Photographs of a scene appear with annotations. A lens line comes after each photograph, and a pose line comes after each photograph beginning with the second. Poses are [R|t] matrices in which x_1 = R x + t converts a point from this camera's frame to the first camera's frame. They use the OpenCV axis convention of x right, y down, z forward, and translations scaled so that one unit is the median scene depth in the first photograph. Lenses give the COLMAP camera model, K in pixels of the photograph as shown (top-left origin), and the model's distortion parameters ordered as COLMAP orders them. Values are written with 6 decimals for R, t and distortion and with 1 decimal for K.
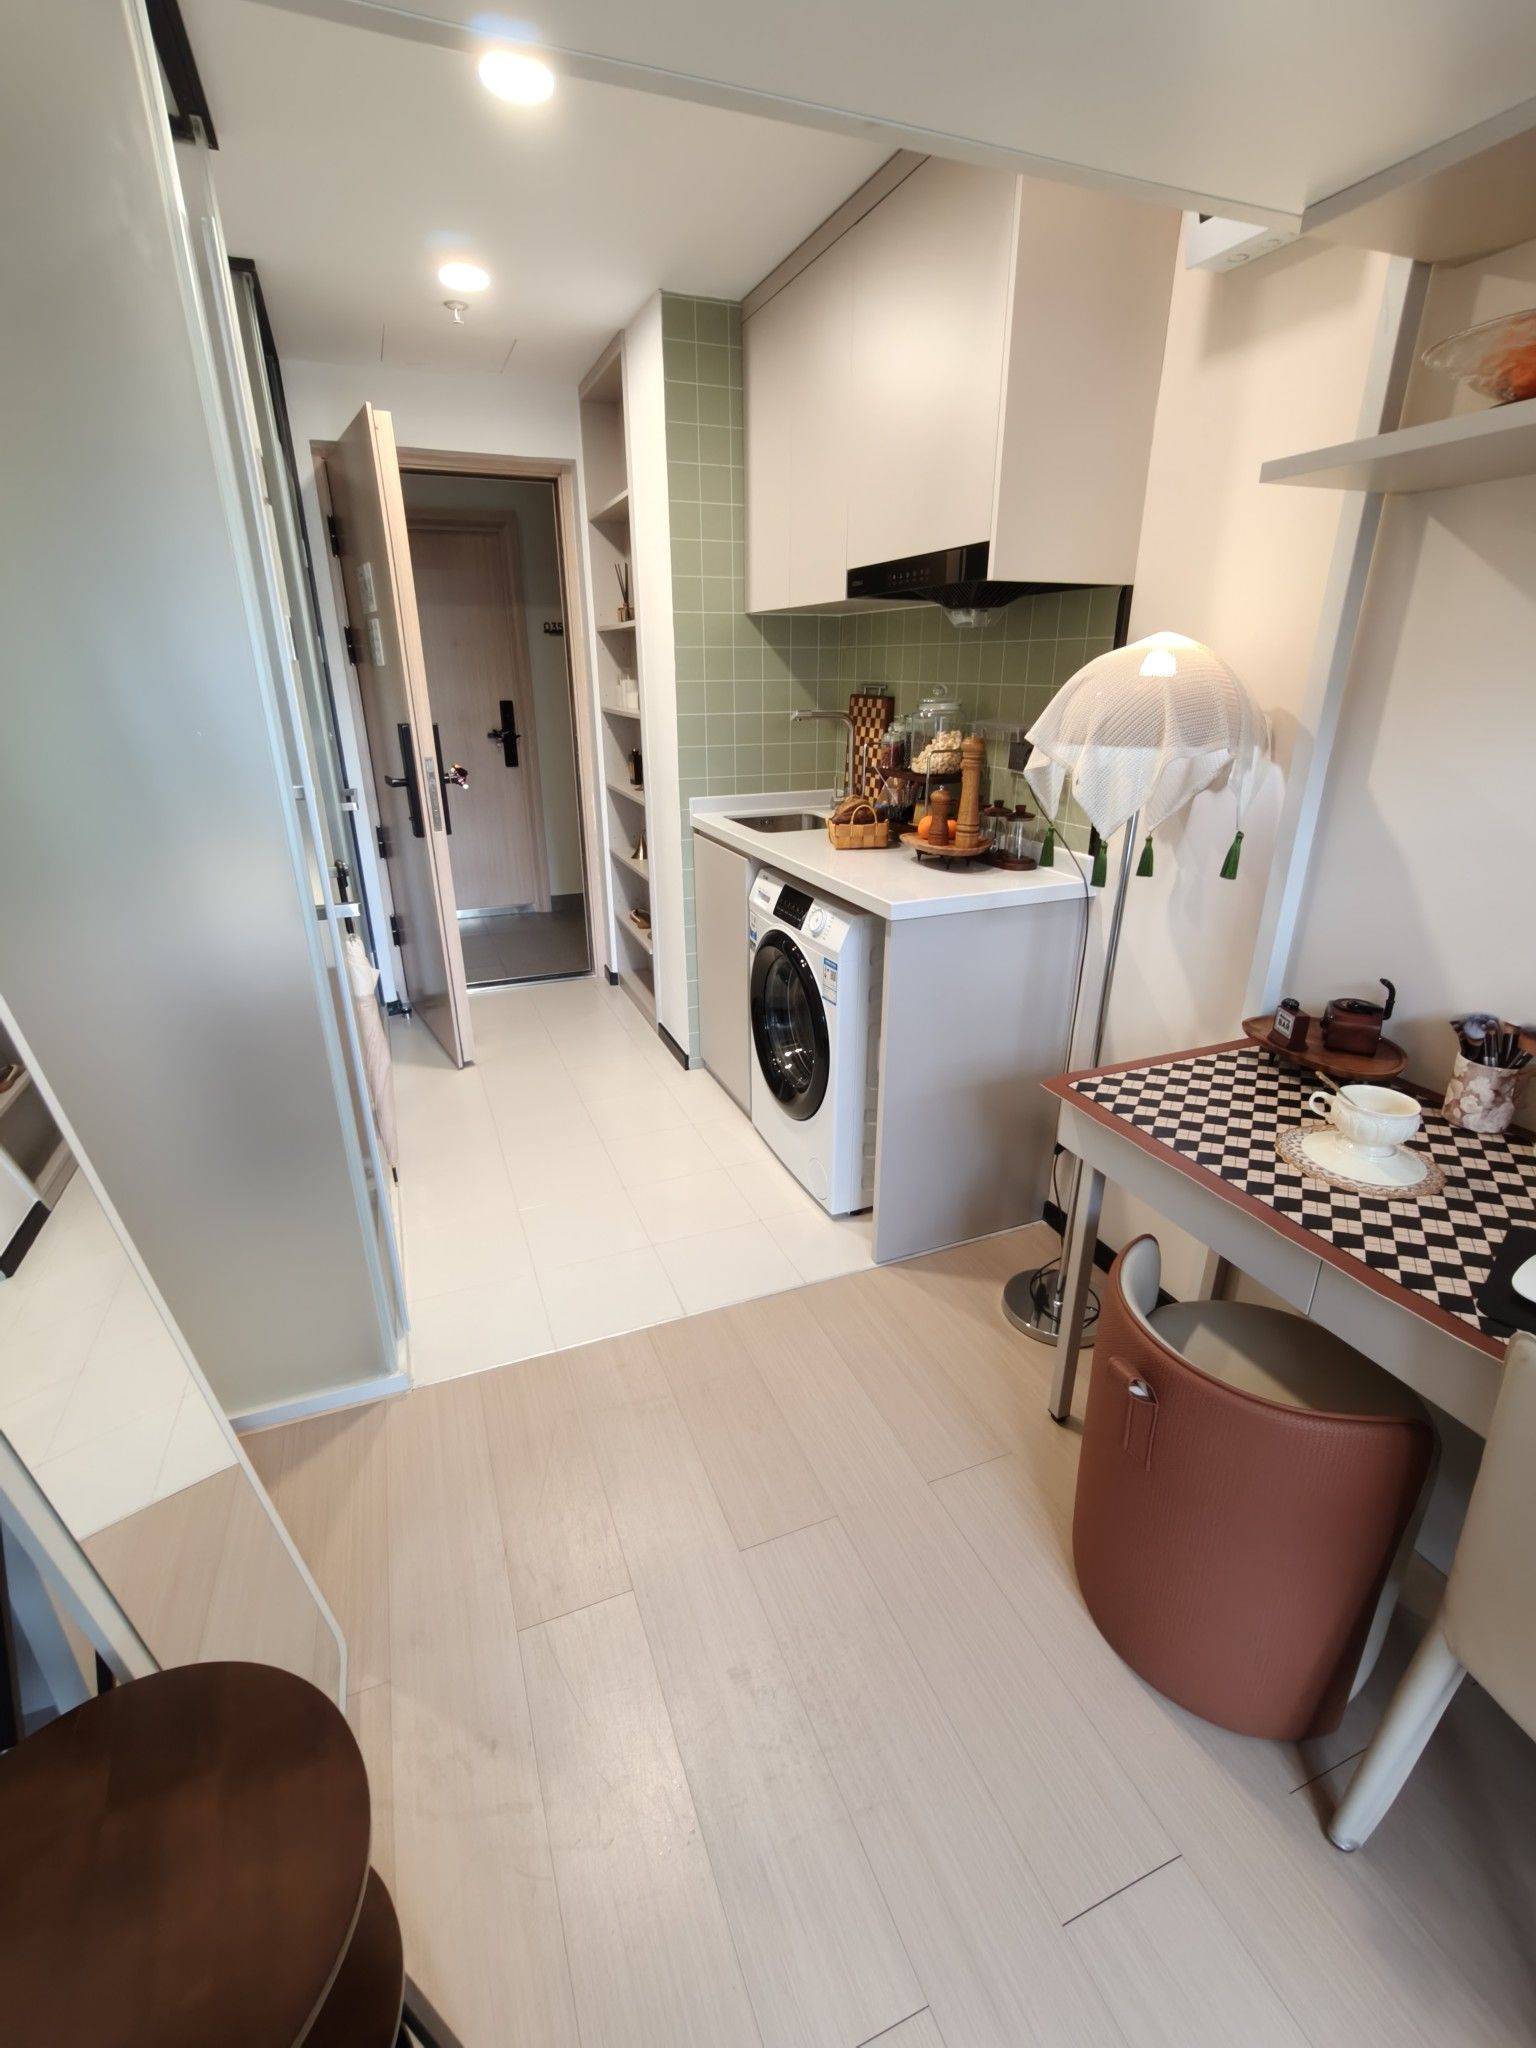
lens RADIAL K [[923.8, 0, 765.3], [0, 923.8, 1024.9], [0, 0, 1]] dist [0.000036, 0.000320]
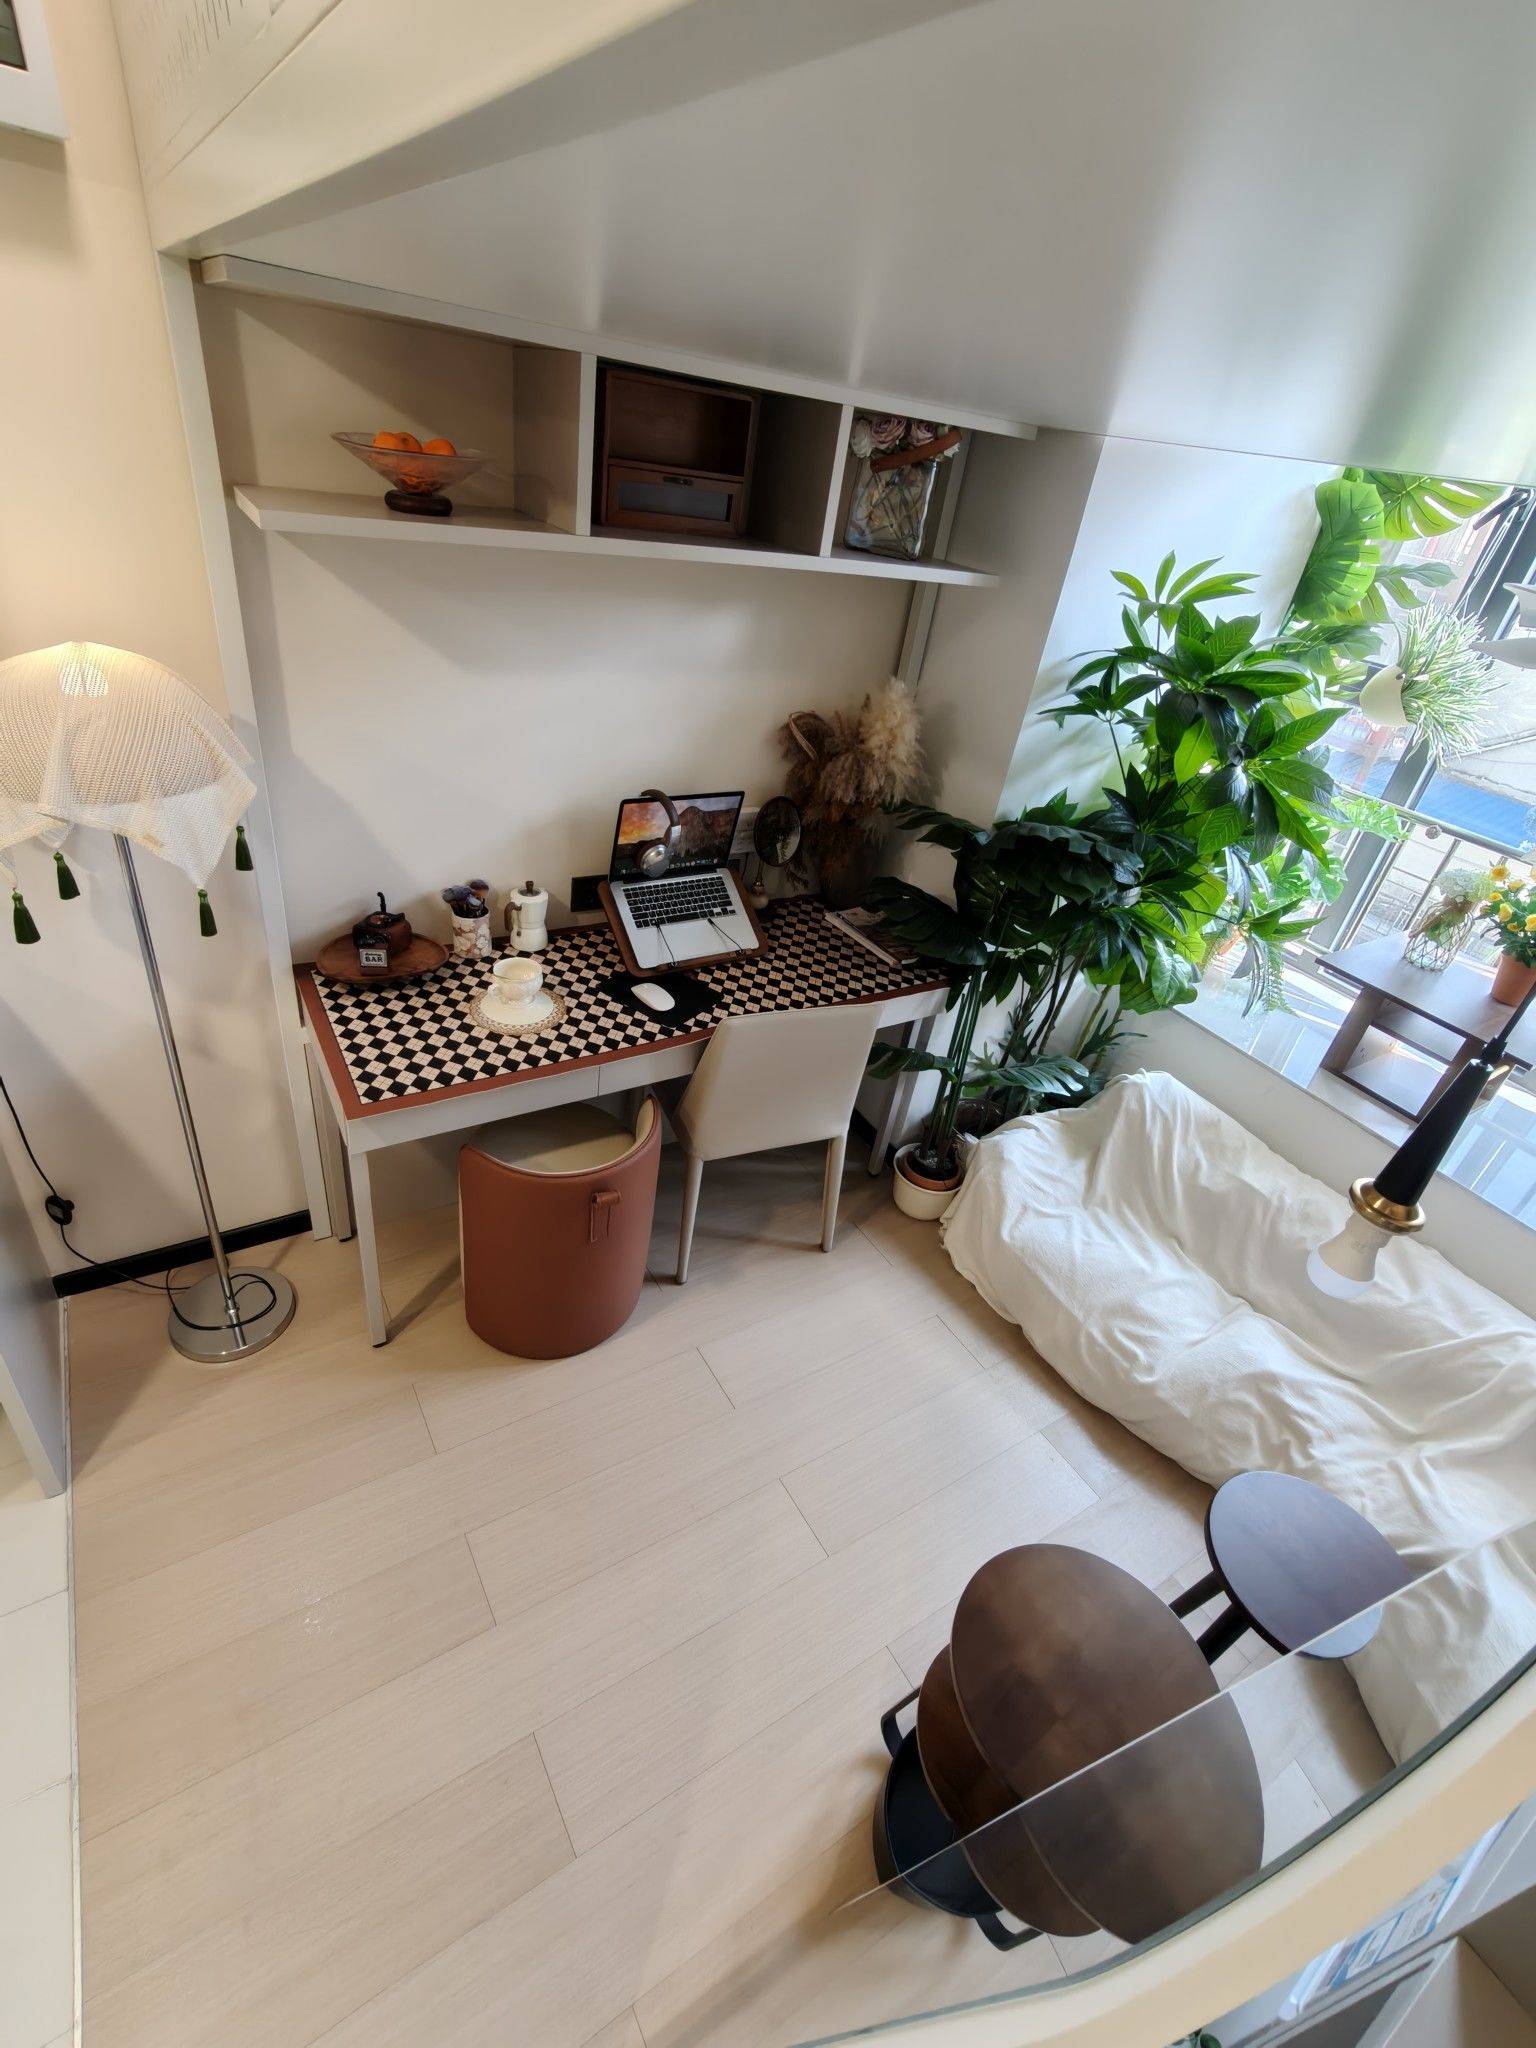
lens RADIAL K [[923.8, 0, 751.8], [0, 923.8, 1022.9], [0, 0, 1]] dist [0.000036, 0.000320]
pose [[-0.168627, -0.544862, 0.821395, -0.673903], [0.227791, 0.789229, 0.570289, -0.603166], [-0.958998, 0.283272, -0.008971, 0.637868]]
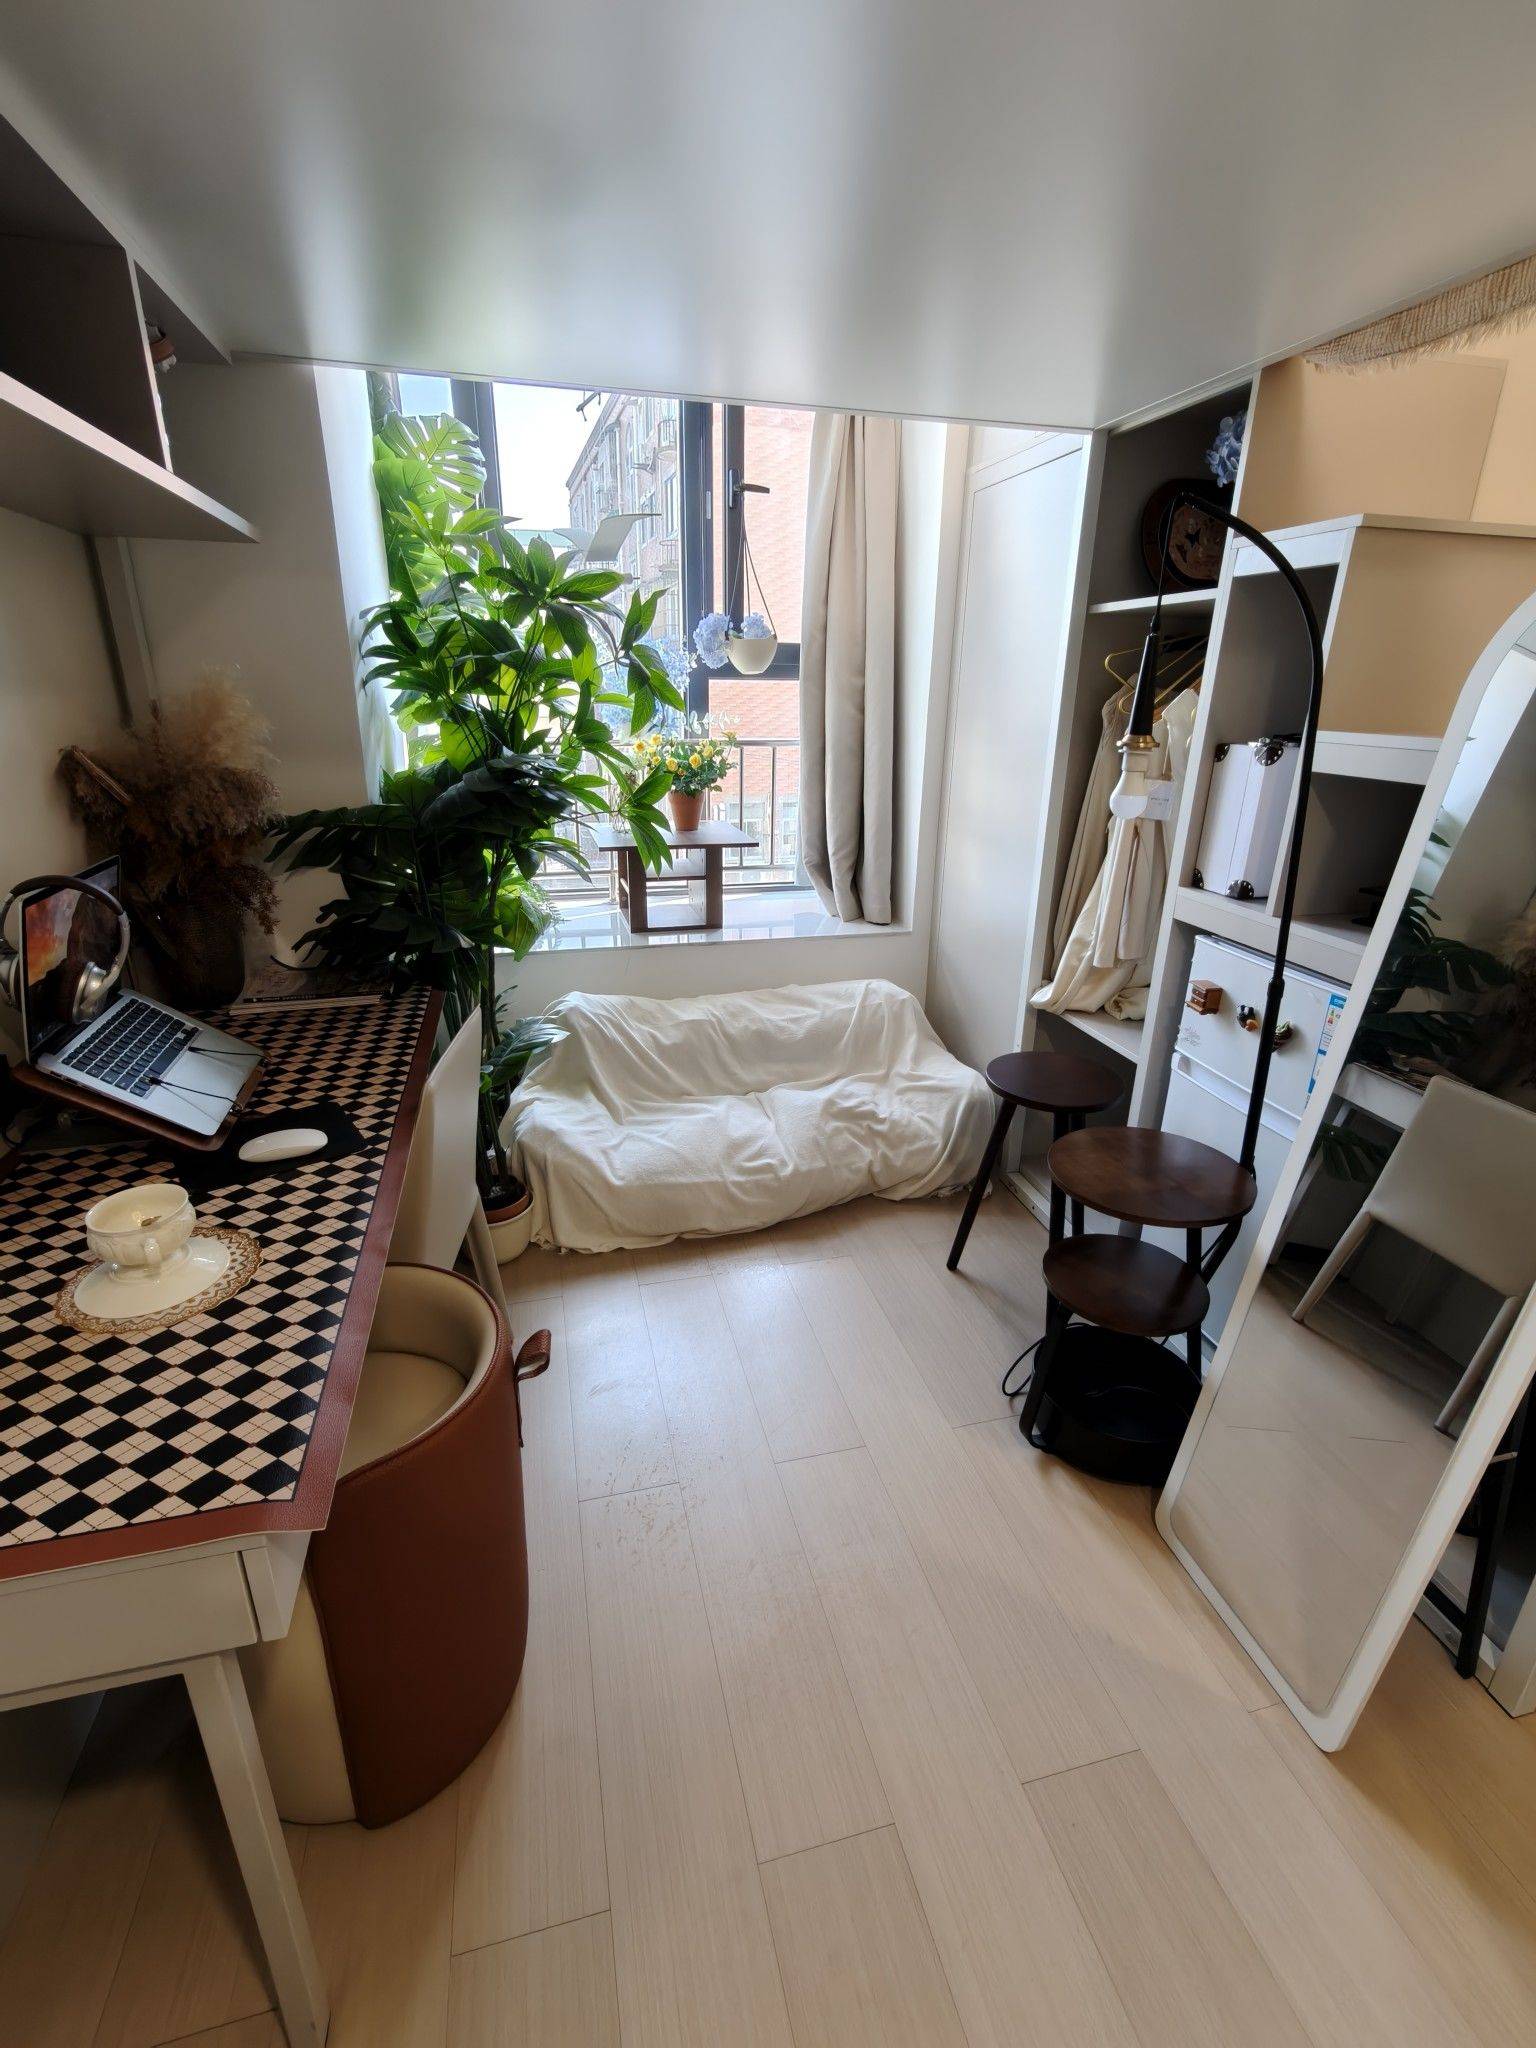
lens RADIAL K [[923.8, 0, 770.7], [0, 923.8, 1023.6], [0, 0, 1]] dist [0.000036, 0.000320]
pose [[-0.991506, -0.053518, 0.118539, 0.024873], [0.038699, 0.748741, 0.661732, -0.528195], [-0.124169, 0.660699, -0.740310, 1.360498]]
